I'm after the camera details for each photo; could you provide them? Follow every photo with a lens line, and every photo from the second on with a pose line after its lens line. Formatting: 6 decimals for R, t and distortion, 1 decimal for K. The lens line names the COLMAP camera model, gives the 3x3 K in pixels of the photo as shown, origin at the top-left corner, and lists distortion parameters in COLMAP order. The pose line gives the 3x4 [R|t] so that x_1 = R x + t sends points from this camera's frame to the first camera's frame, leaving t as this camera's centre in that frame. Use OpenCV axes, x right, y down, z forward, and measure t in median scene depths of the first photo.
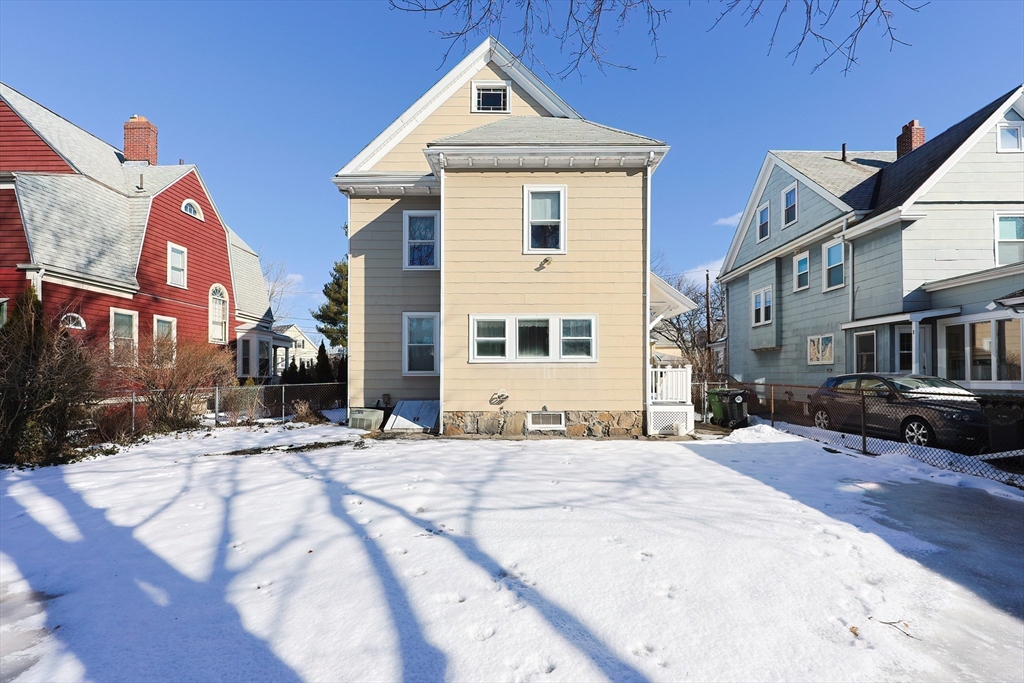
lens RADIAL K [[439.9, 0, 509.9], [0, 439.9, 372.4], [0, 0, 1]] dist [-0.000484, 0.000073]
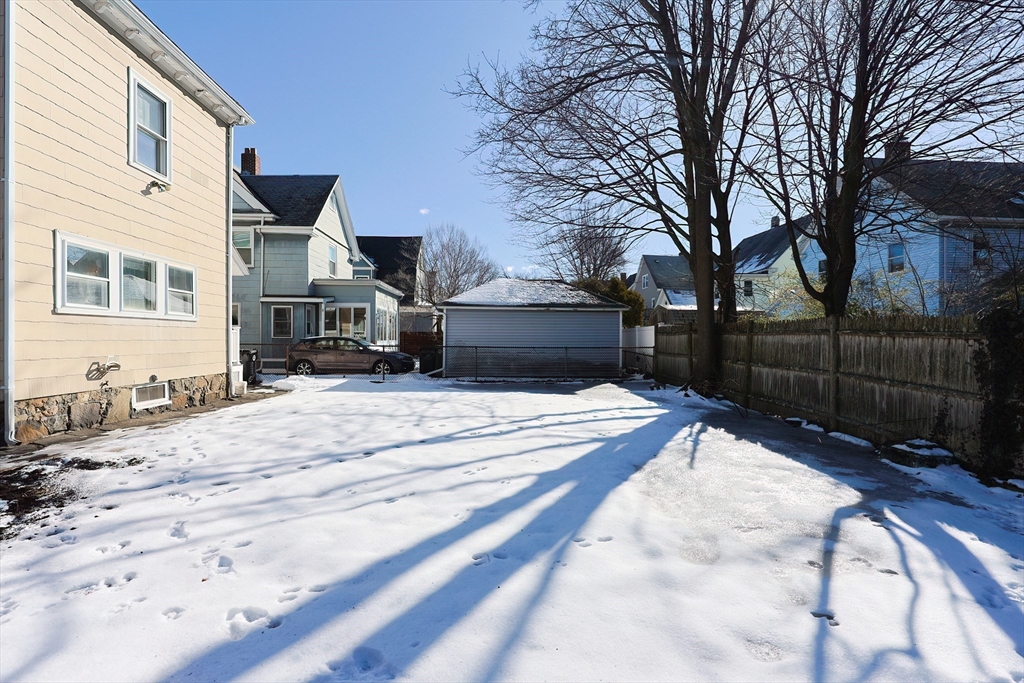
lens RADIAL K [[448.9, 0, 512.0], [0, 448.9, 341.5], [0, 0, 1]] dist [0.000047, 0.000057]
pose [[-0.067220, -0.003557, 0.997732, -0.736542], [-0.009776, 0.999948, 0.002907, 0.008846], [-0.997690, -0.009558, -0.067251, 0.431197]]
